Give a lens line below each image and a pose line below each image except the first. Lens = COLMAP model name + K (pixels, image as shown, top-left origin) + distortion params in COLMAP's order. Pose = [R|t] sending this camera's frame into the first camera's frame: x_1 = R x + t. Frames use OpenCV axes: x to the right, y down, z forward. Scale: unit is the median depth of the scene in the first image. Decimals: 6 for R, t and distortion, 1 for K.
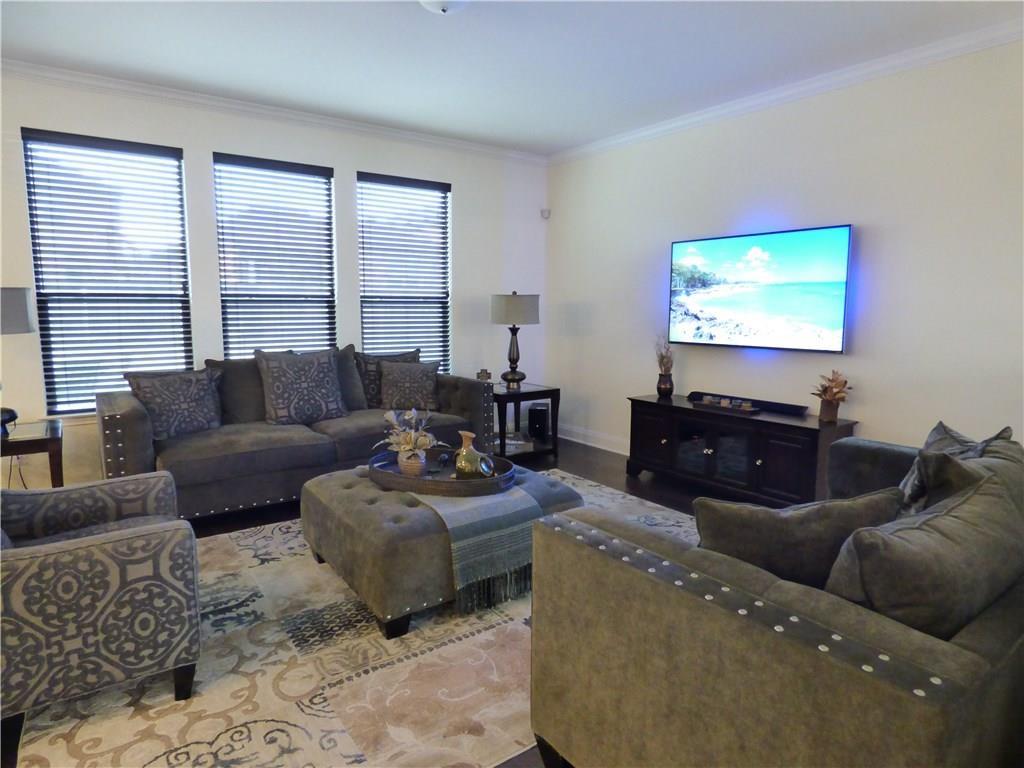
lens RADIAL K [[615.7, 0, 516.3], [0, 615.7, 383.5], [0, 0, 1]] dist [-0.013646, 0.002726]
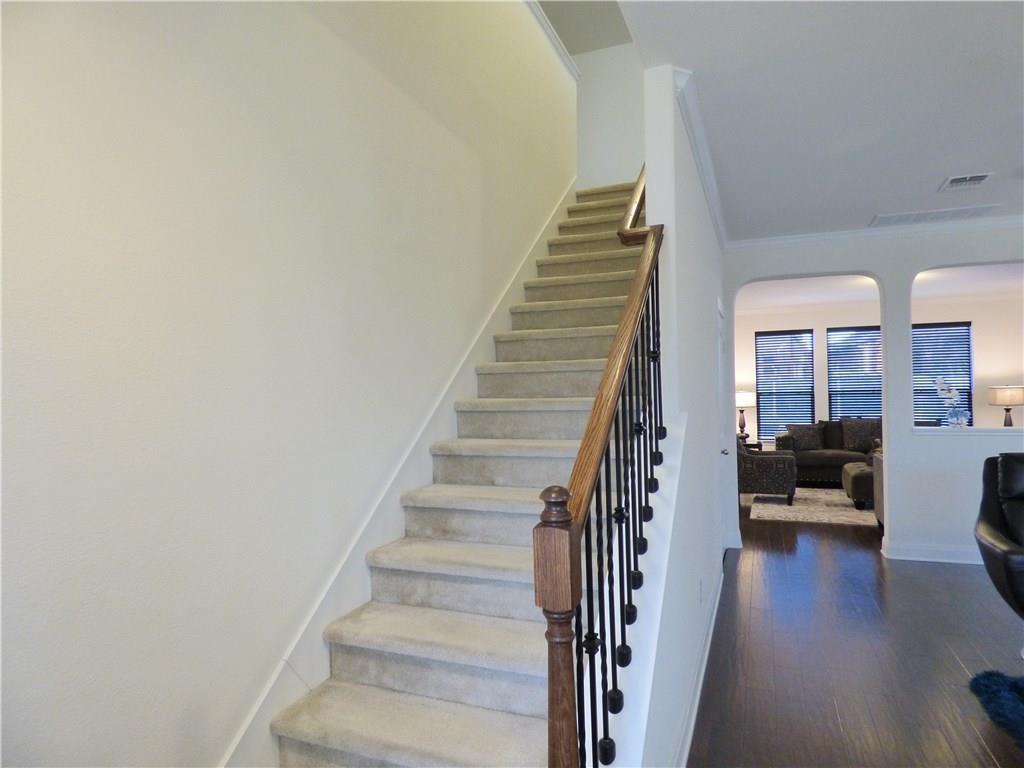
lens RADIAL K [[615.7, 0, 513.5], [0, 615.7, 384.4], [0, 0, 1]] dist [-0.013646, 0.002726]
pose [[0.530601, -0.021790, -0.847341, 0.822366], [-0.086411, 0.993071, -0.079647, 0.108768], [0.843205, 0.115480, 0.525042, -1.160560]]
